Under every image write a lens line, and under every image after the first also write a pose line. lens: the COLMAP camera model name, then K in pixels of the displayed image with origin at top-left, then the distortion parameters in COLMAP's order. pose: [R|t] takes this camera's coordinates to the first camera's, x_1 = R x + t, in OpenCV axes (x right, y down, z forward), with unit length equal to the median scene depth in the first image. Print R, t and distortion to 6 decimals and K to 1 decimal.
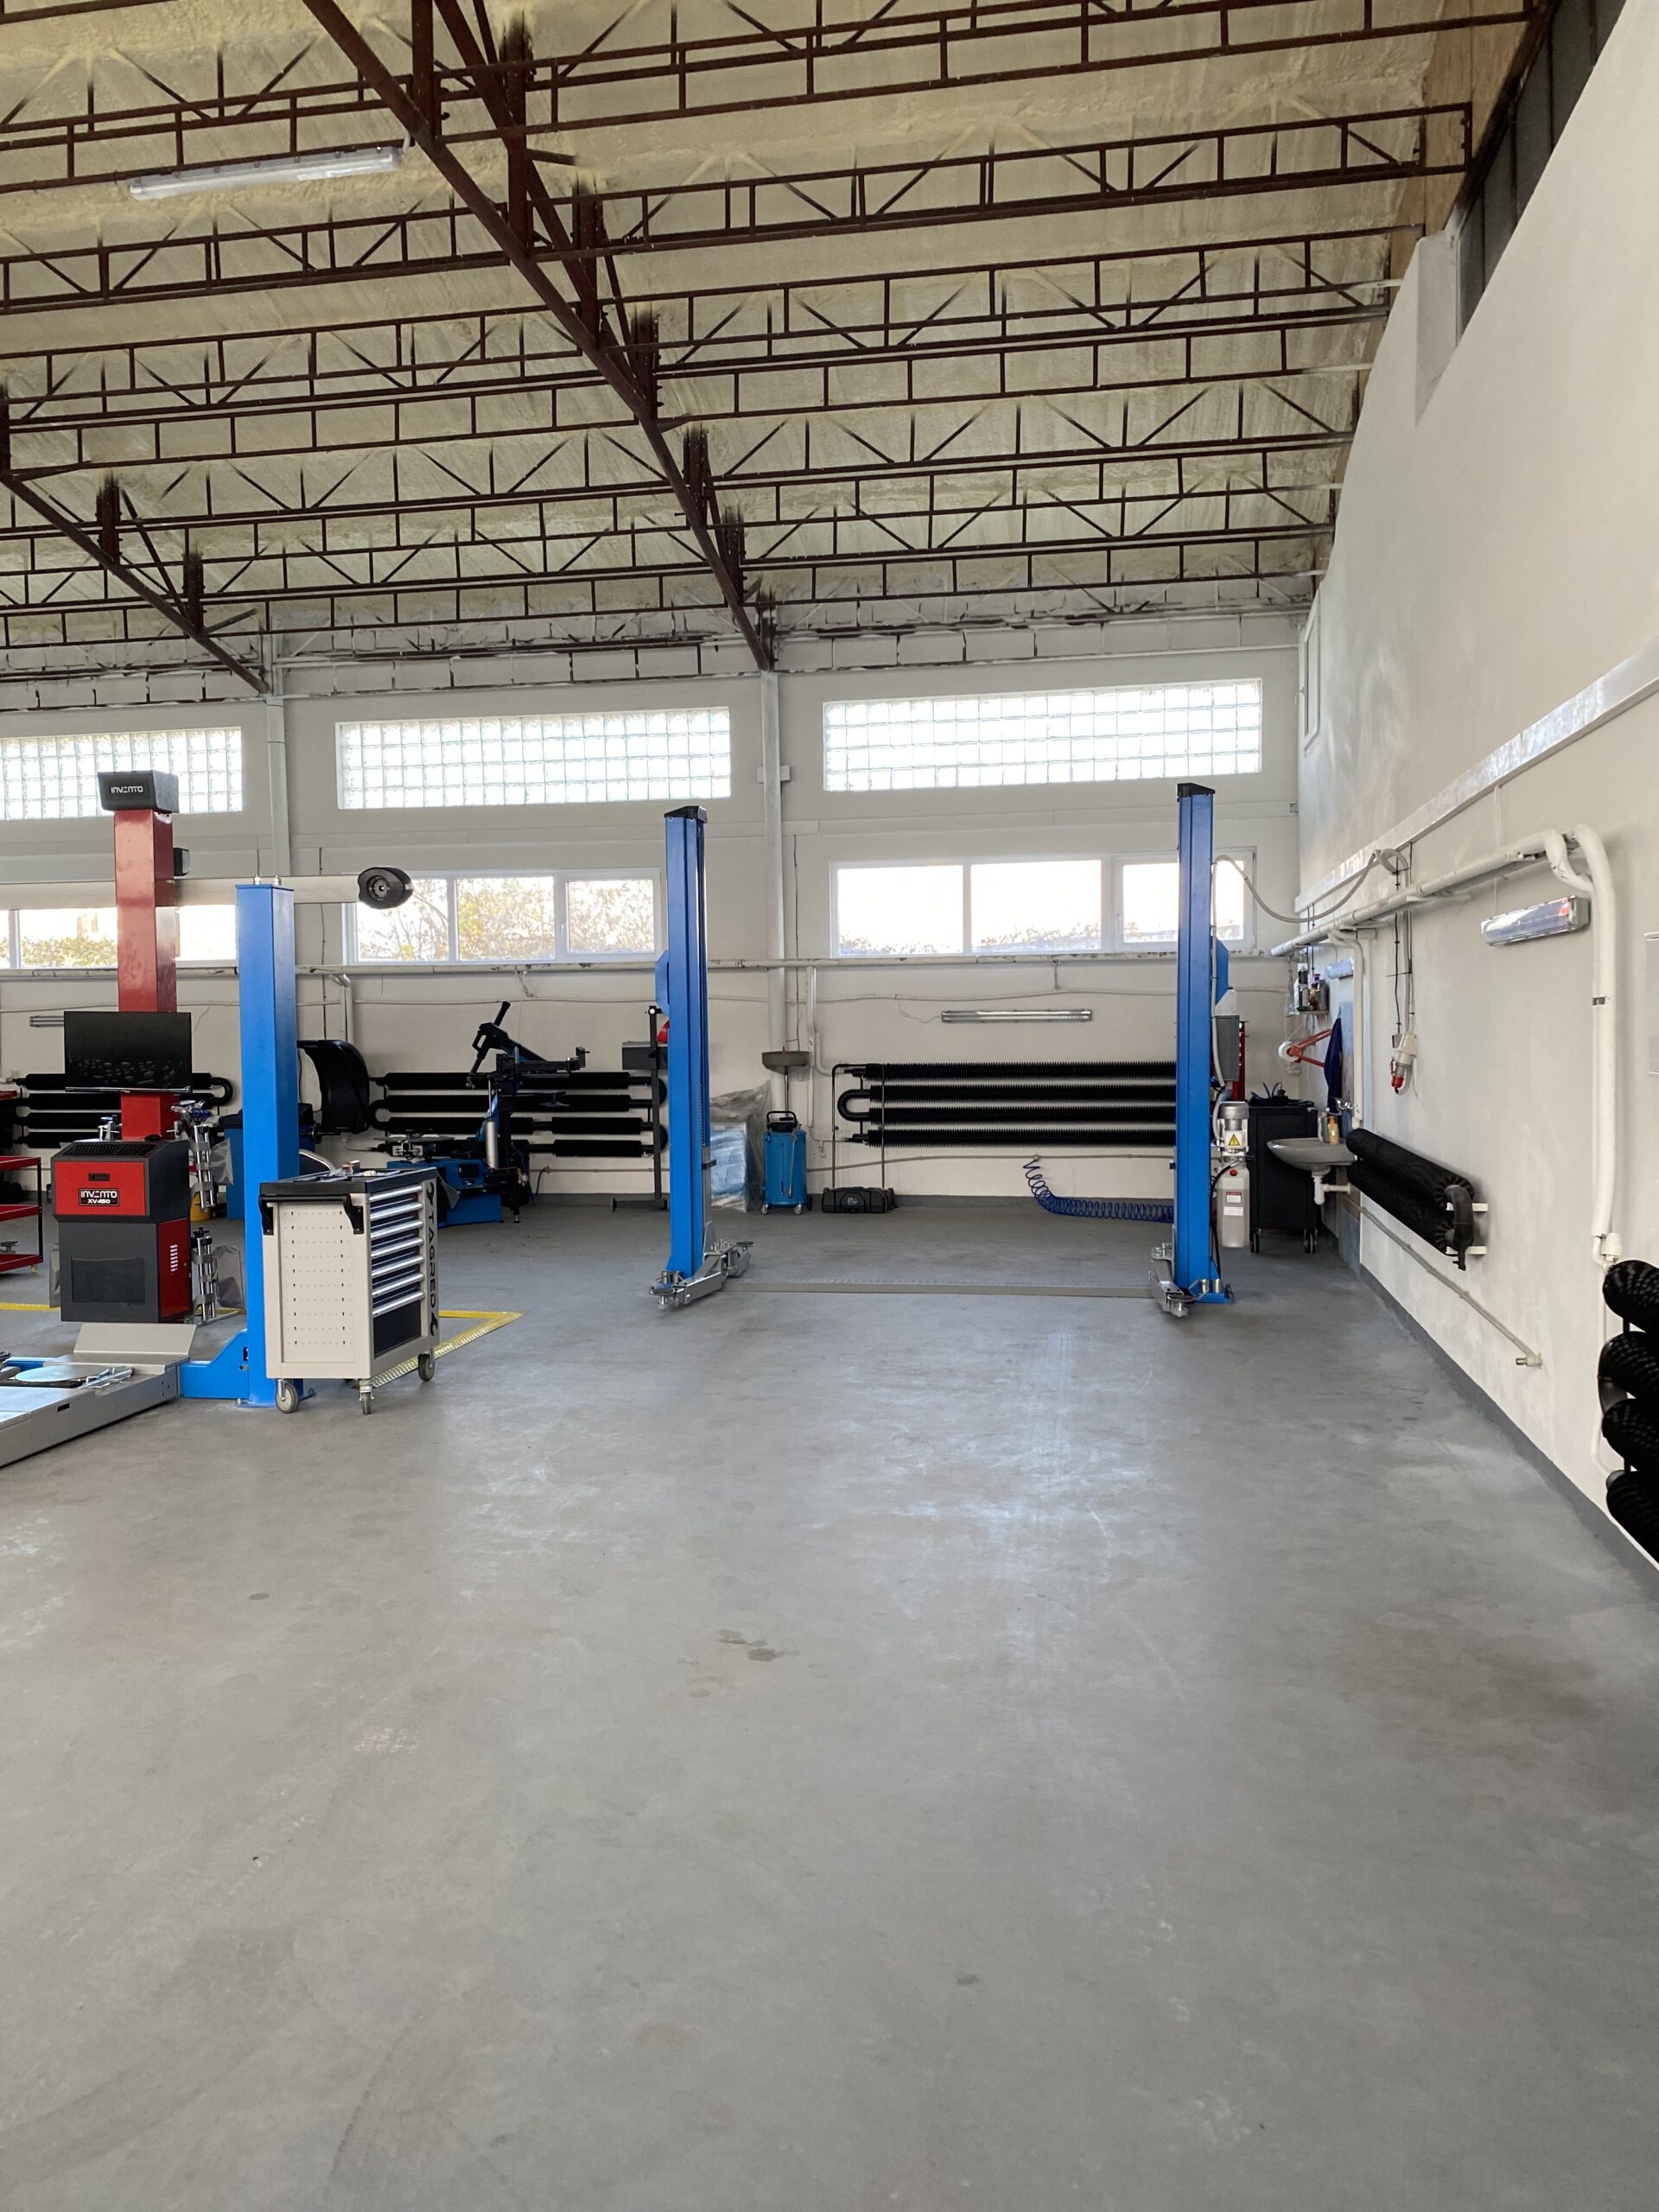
lens RADIAL K [[1684.8, 0, 829.5], [0, 1684.8, 1106.0], [0, 0, 1]] dist [0.044980, -0.080519]
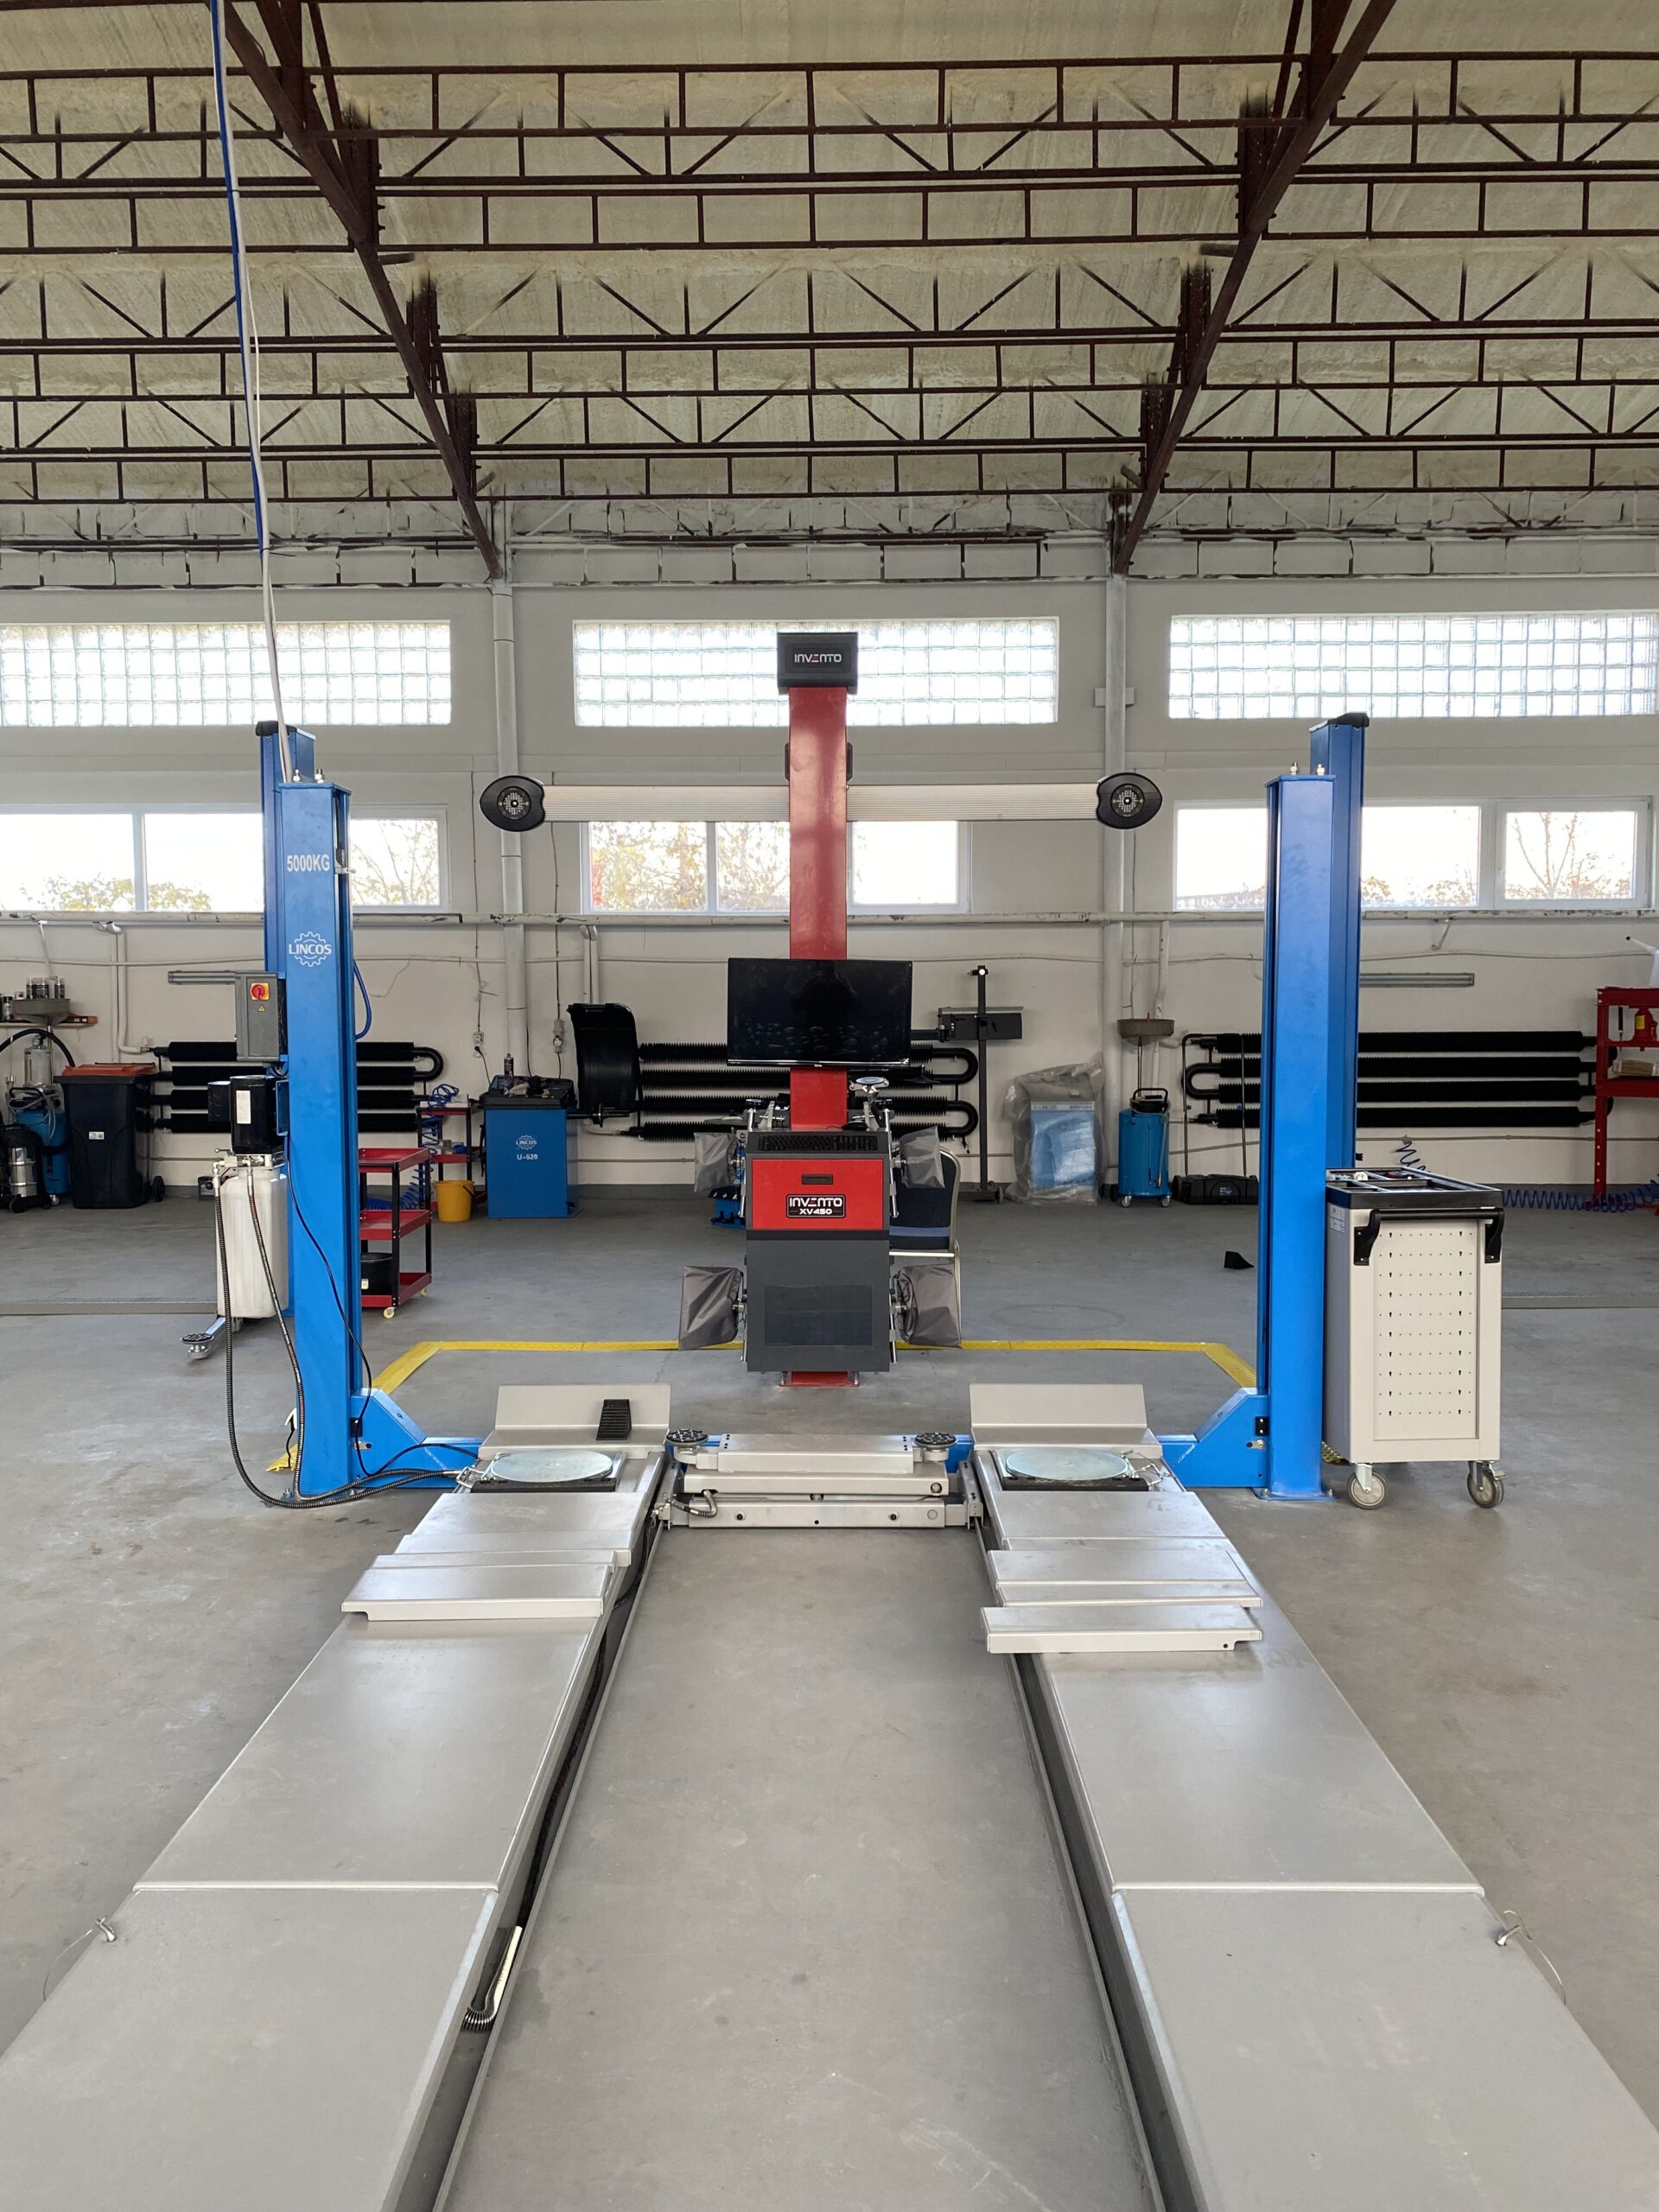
lens RADIAL K [[1695.1, 0, 797.8], [0, 1695.1, 1150.2], [0, 0, 1]] dist [0.007616, 0.001102]
pose [[0.986652, -0.006203, 0.162727, -0.342833], [-0.000545, 0.999143, 0.041391, -0.001081], [-0.162844, -0.040927, 0.985803, 0.162325]]
